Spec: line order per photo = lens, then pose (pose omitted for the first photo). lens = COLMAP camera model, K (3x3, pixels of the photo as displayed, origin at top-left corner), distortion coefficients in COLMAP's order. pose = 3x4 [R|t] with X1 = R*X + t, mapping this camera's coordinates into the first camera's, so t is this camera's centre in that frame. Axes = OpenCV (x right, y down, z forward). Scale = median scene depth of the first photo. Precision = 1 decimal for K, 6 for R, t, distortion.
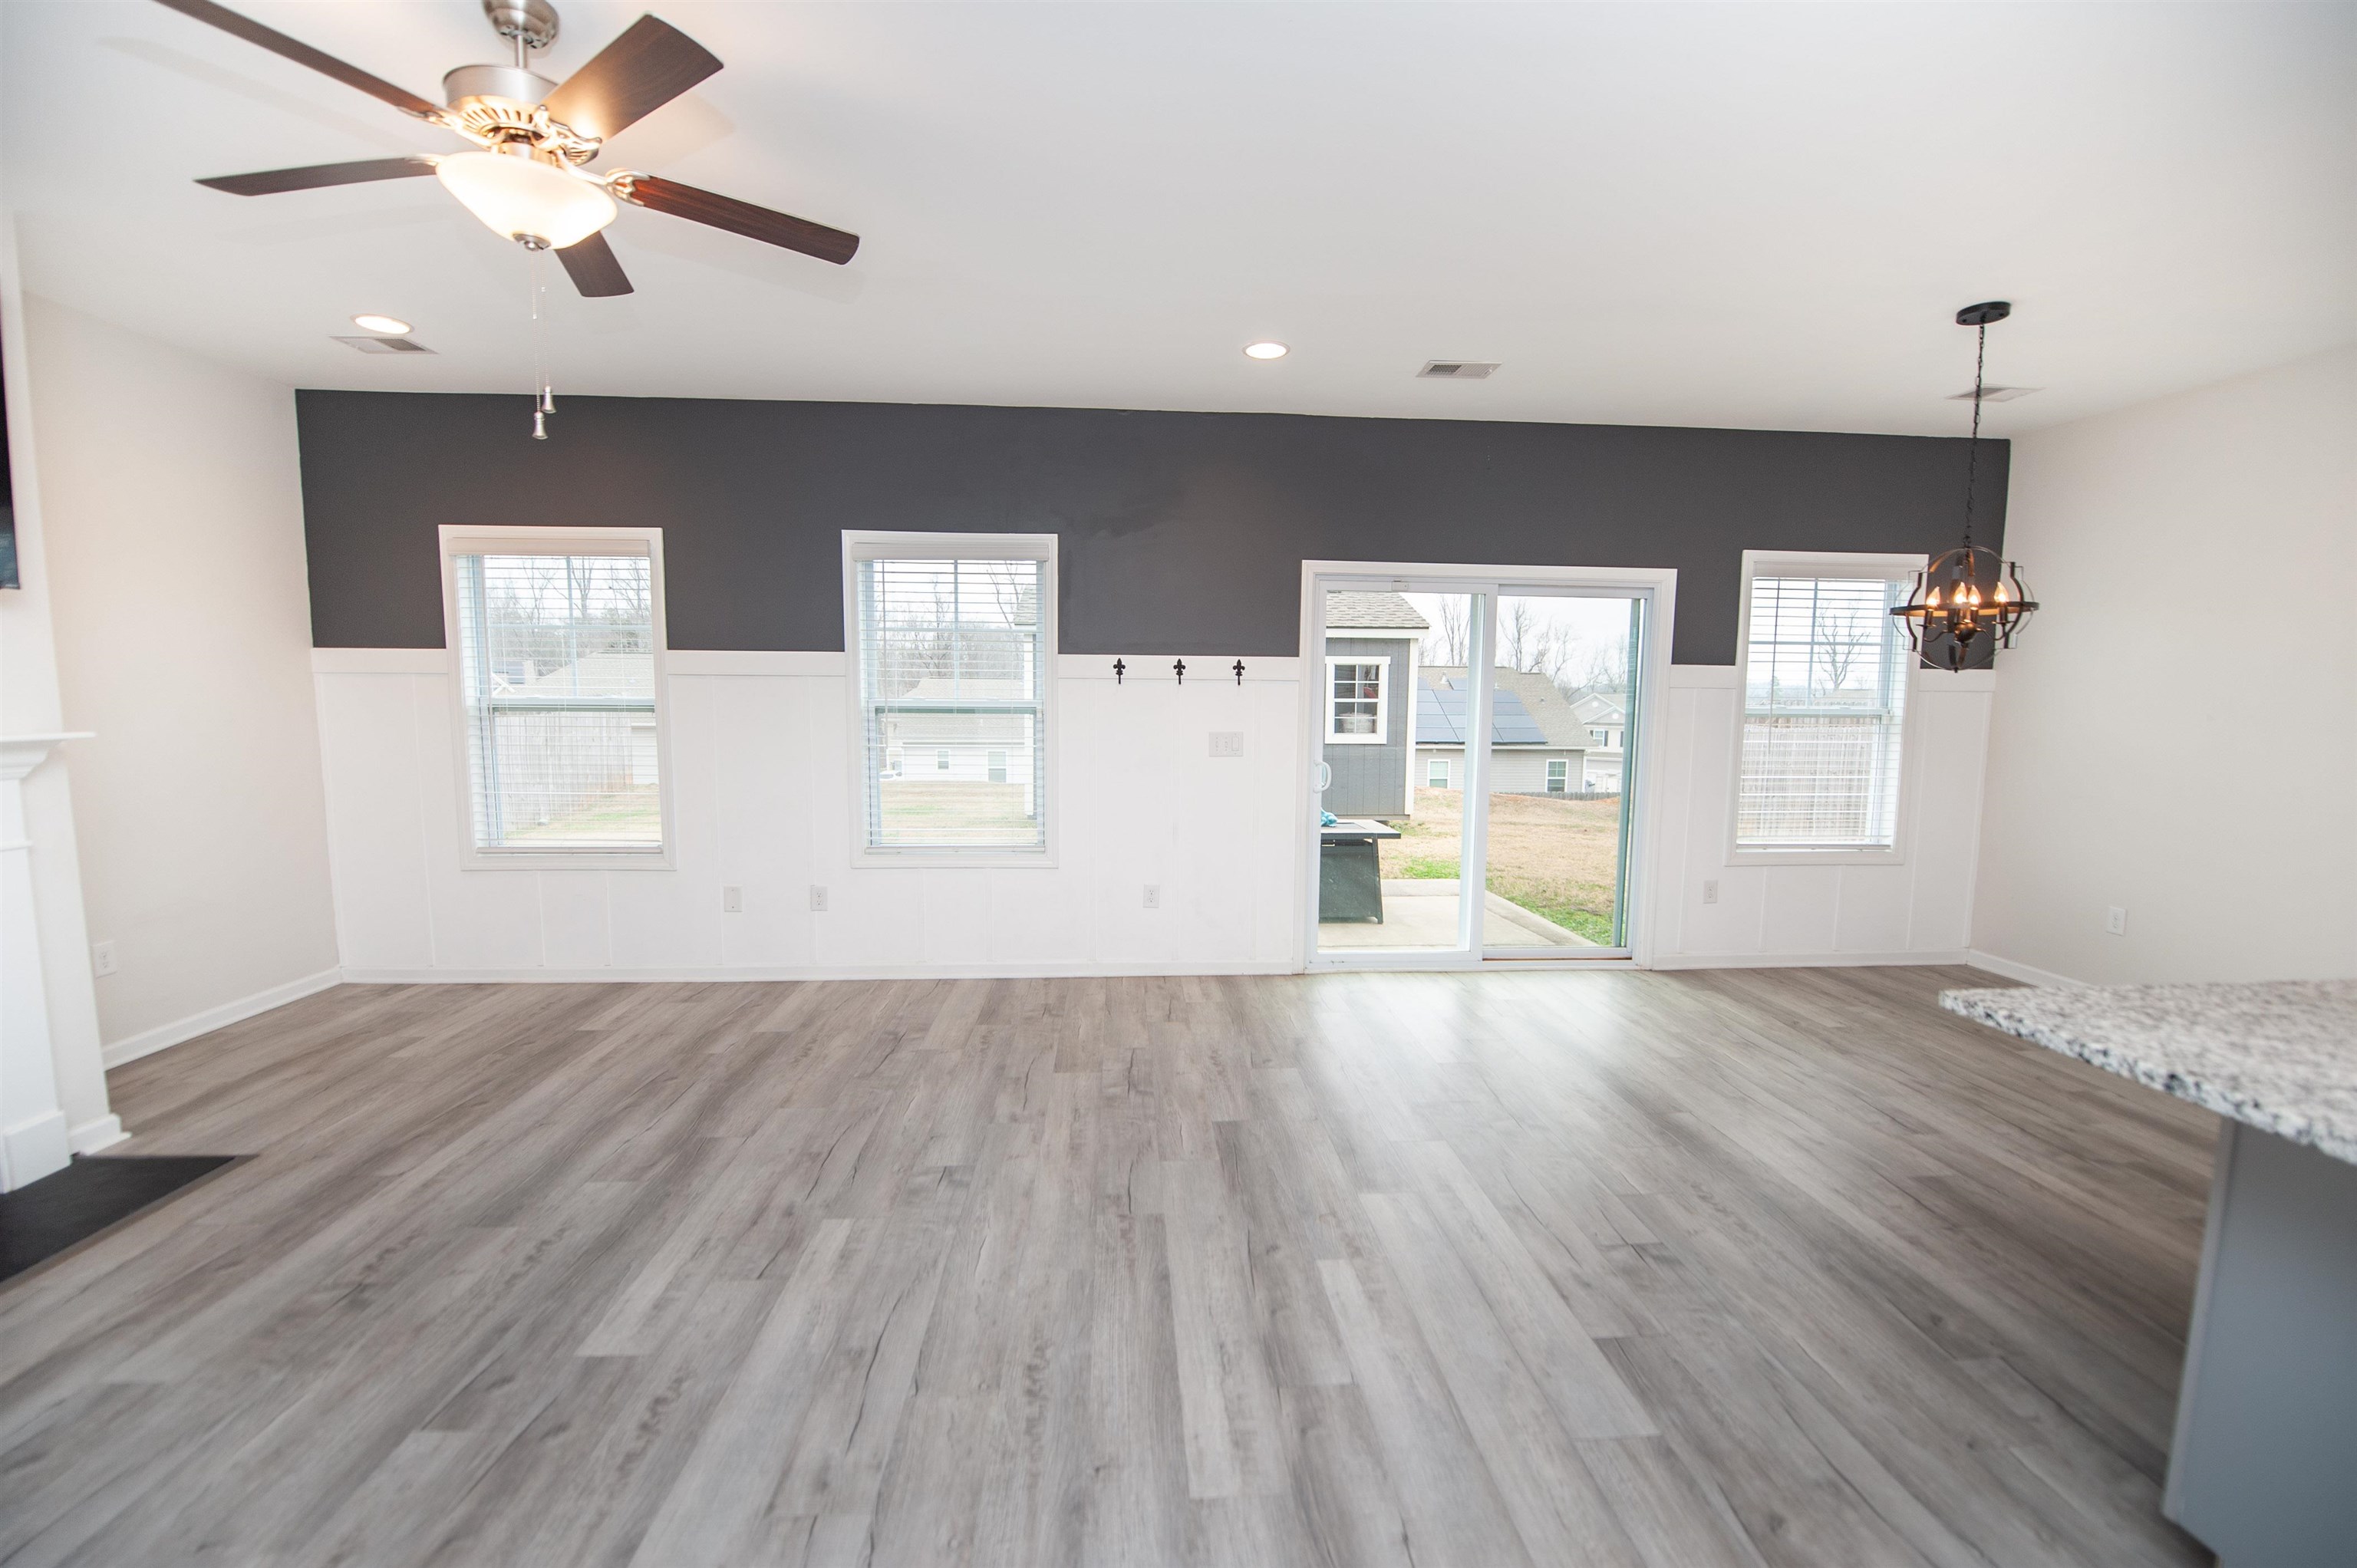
lens RADIAL K [[954.3, 0, 1167.6], [0, 954.3, 789.0], [0, 0, 1]] dist [-0.018034, -0.002304]
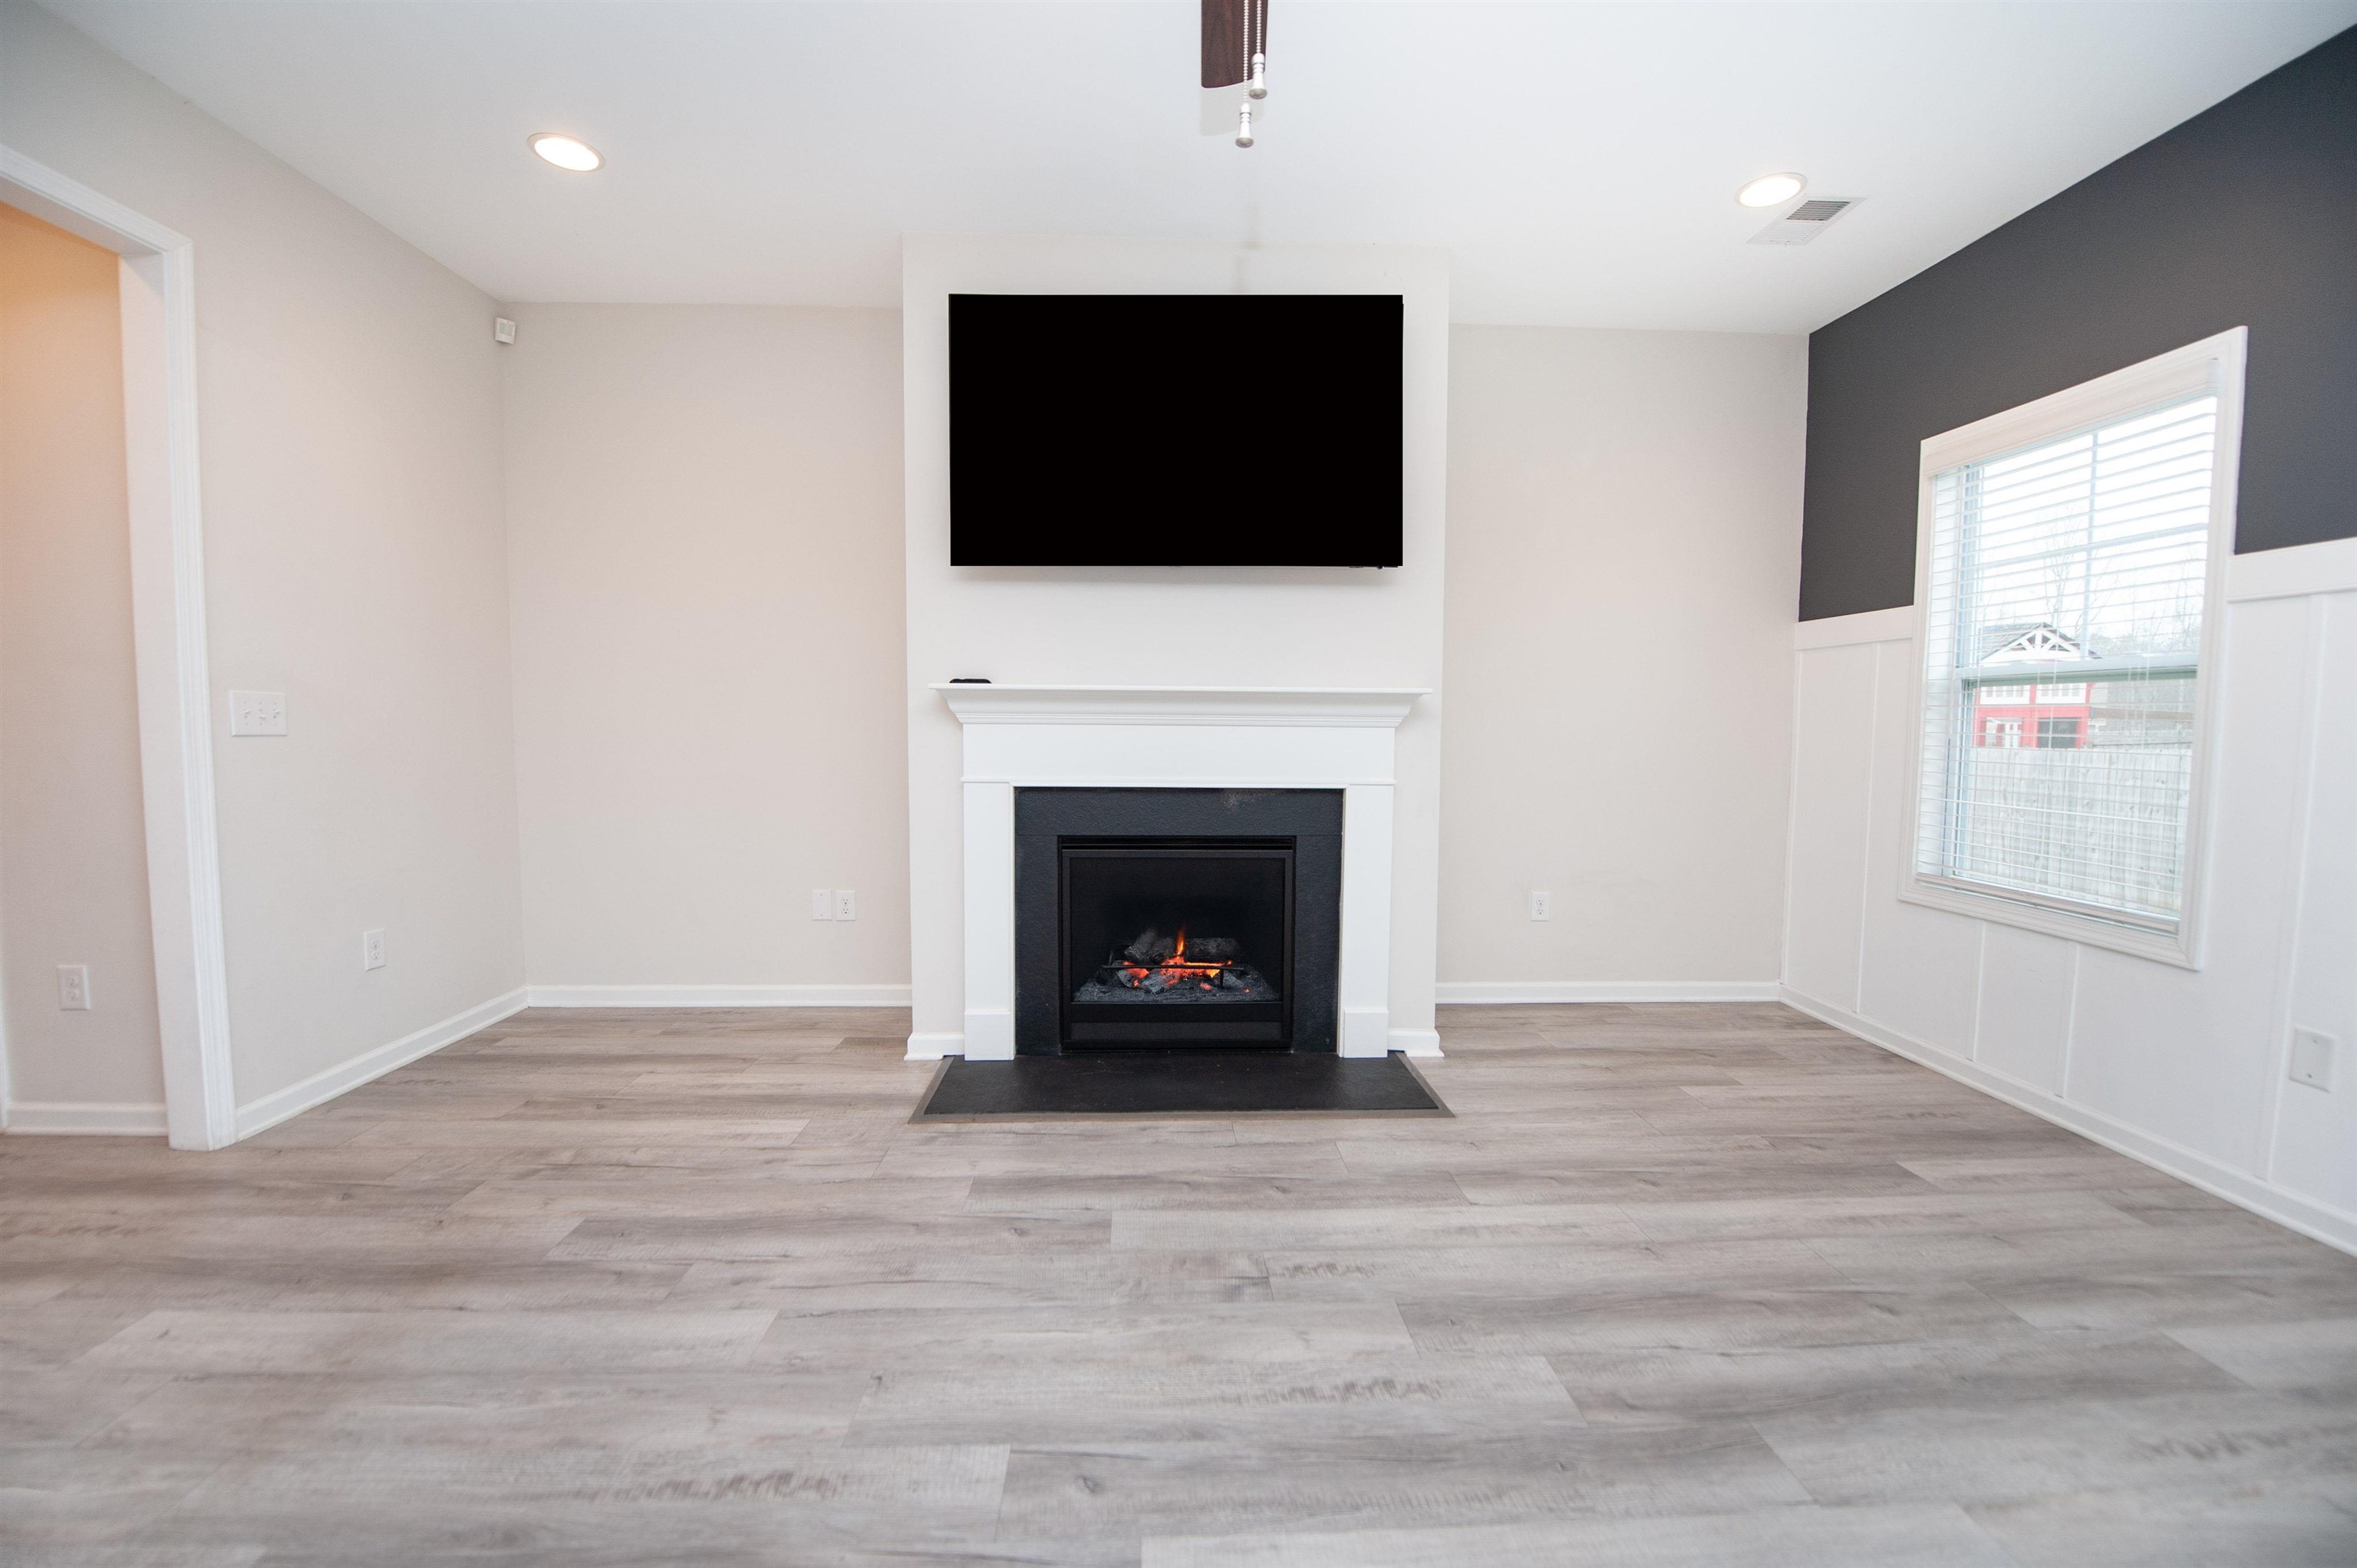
lens RADIAL K [[954.3, 0, 1167.6], [0, 954.3, 789.0], [0, 0, 1]] dist [-0.018034, -0.002304]
pose [[-0.009970, 0.063631, -0.997924, 0.003084], [-0.104027, 0.992492, 0.064324, 0.014017], [0.994525, 0.104452, -0.003276, 0.526039]]
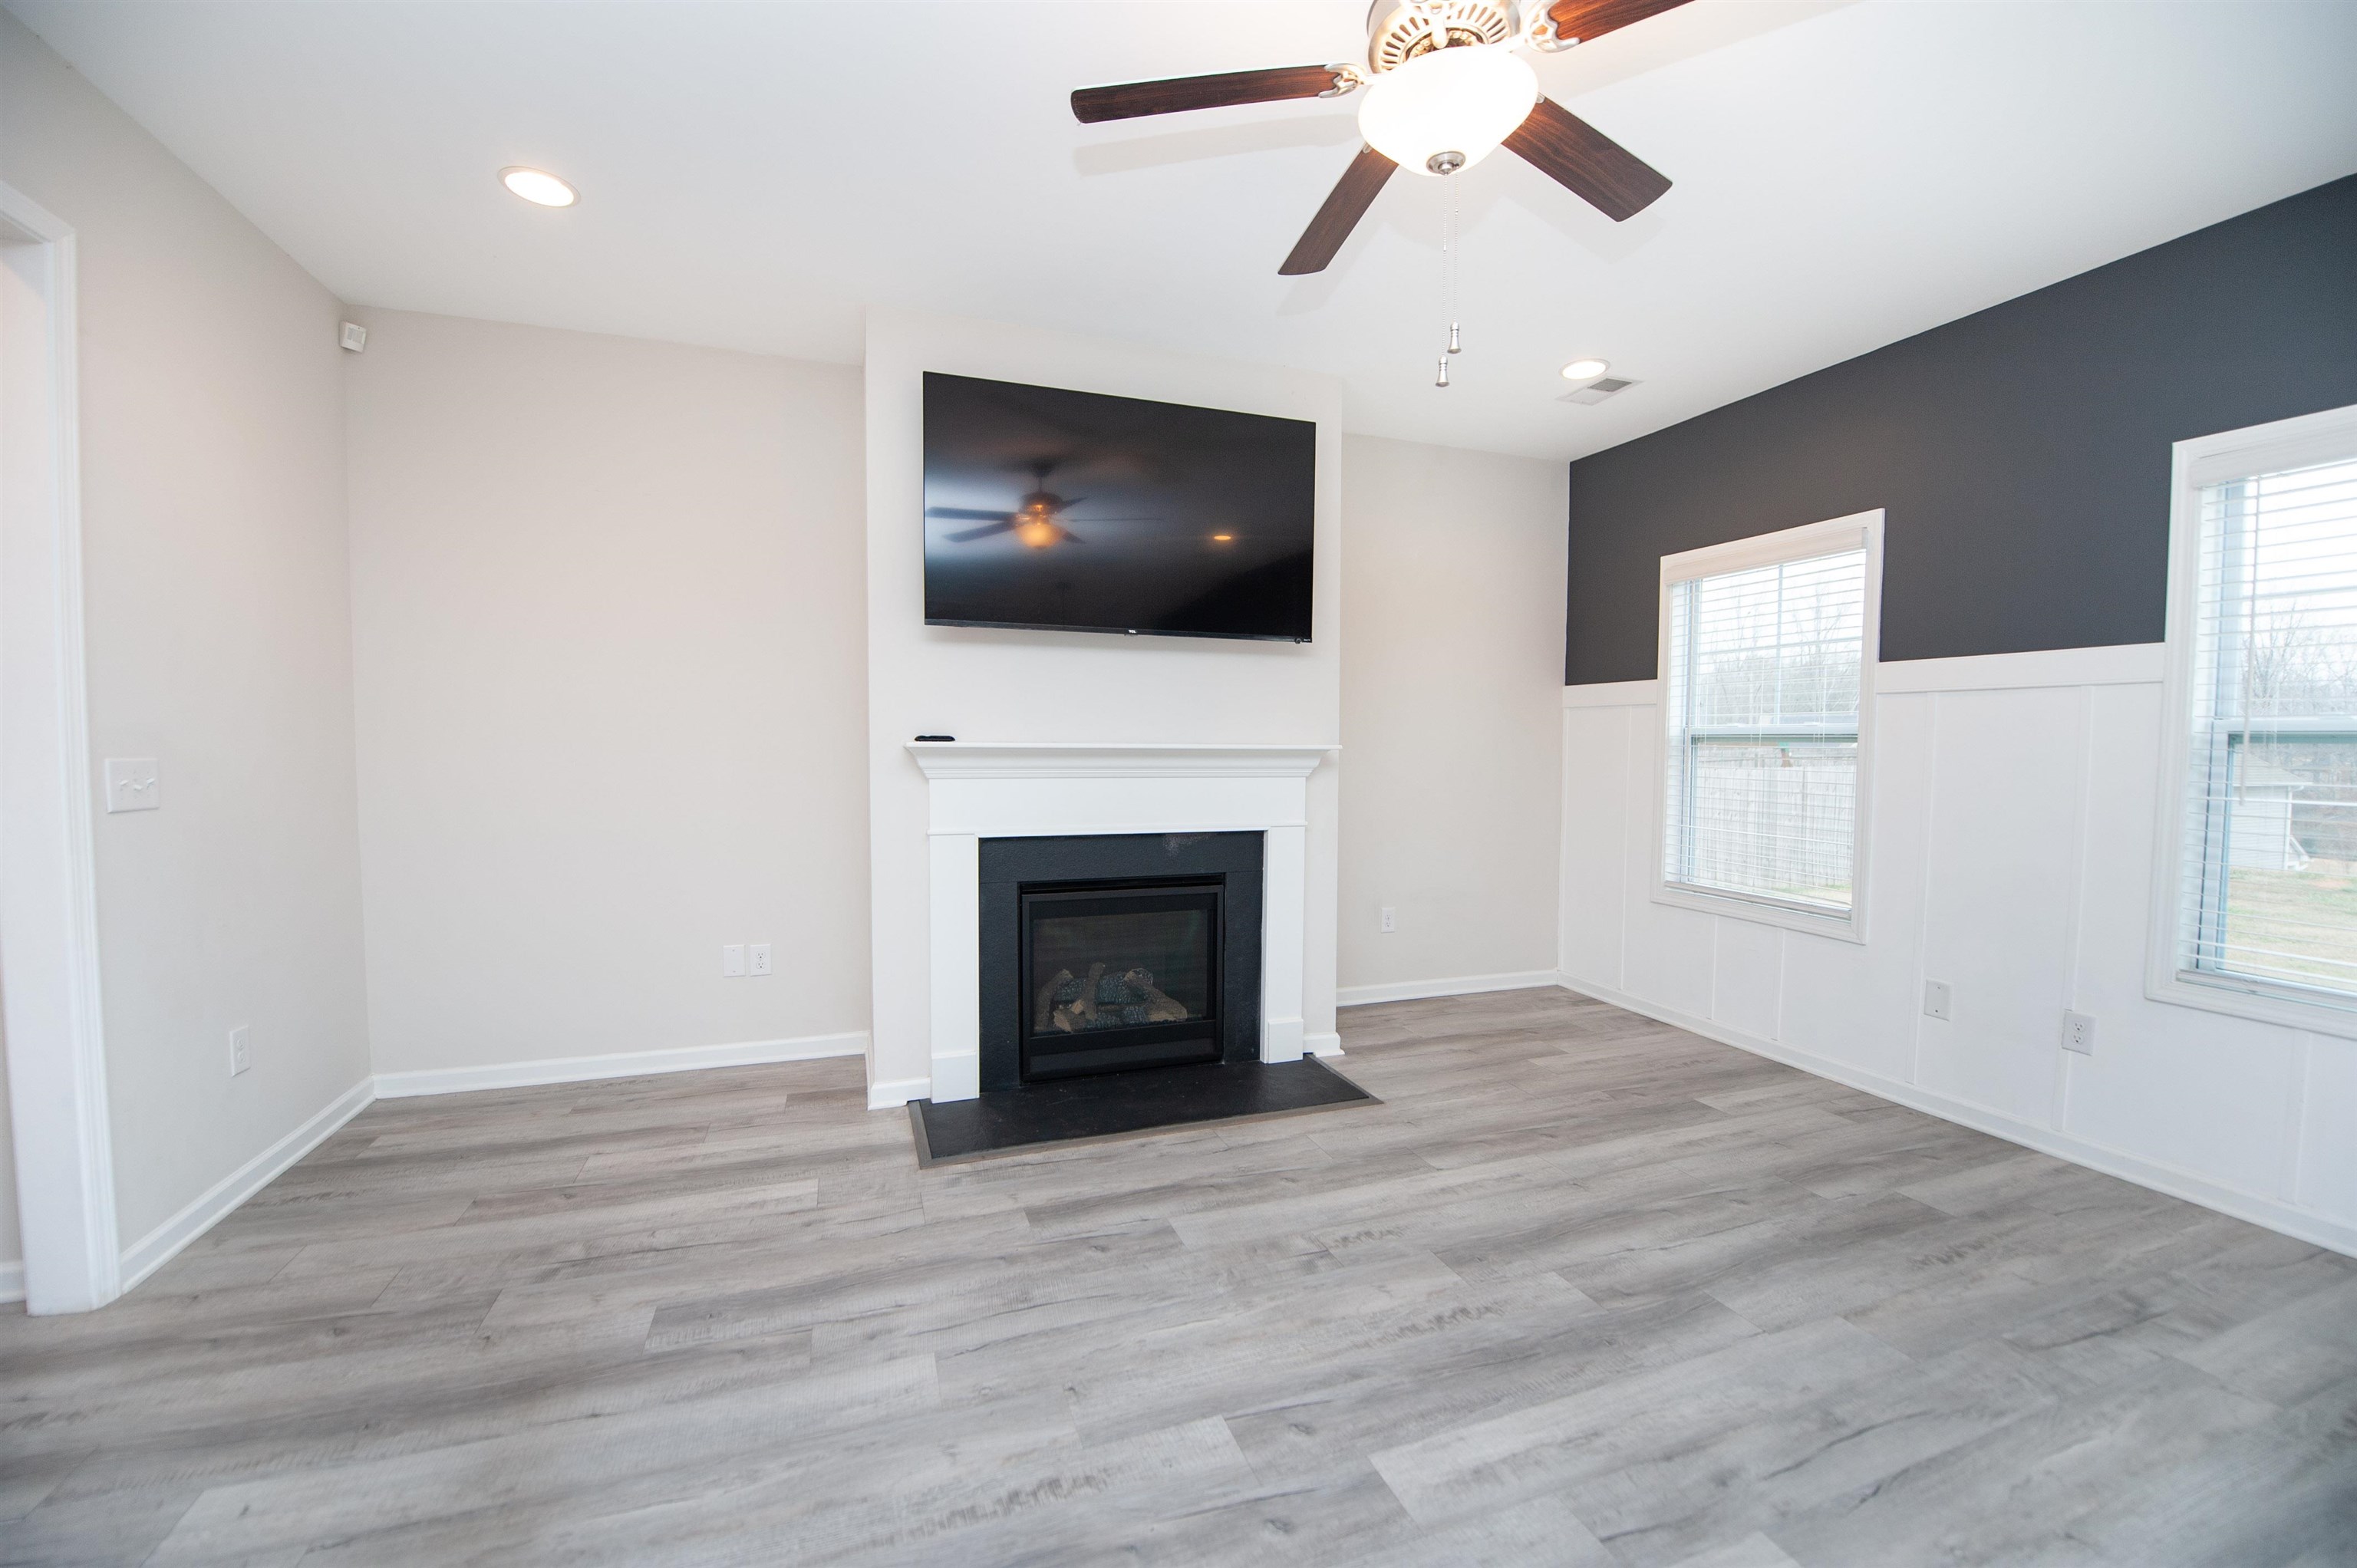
lens RADIAL K [[934.8, 0, 1178.3], [0, 934.8, 790.6], [0, 0, 1]] dist [-0.017508, -0.002361]
pose [[0.287323, 0.045048, -0.956774, 0.051007], [-0.097865, 0.995047, 0.017461, 0.002414], [0.952821, 0.088618, 0.290308, 0.294238]]
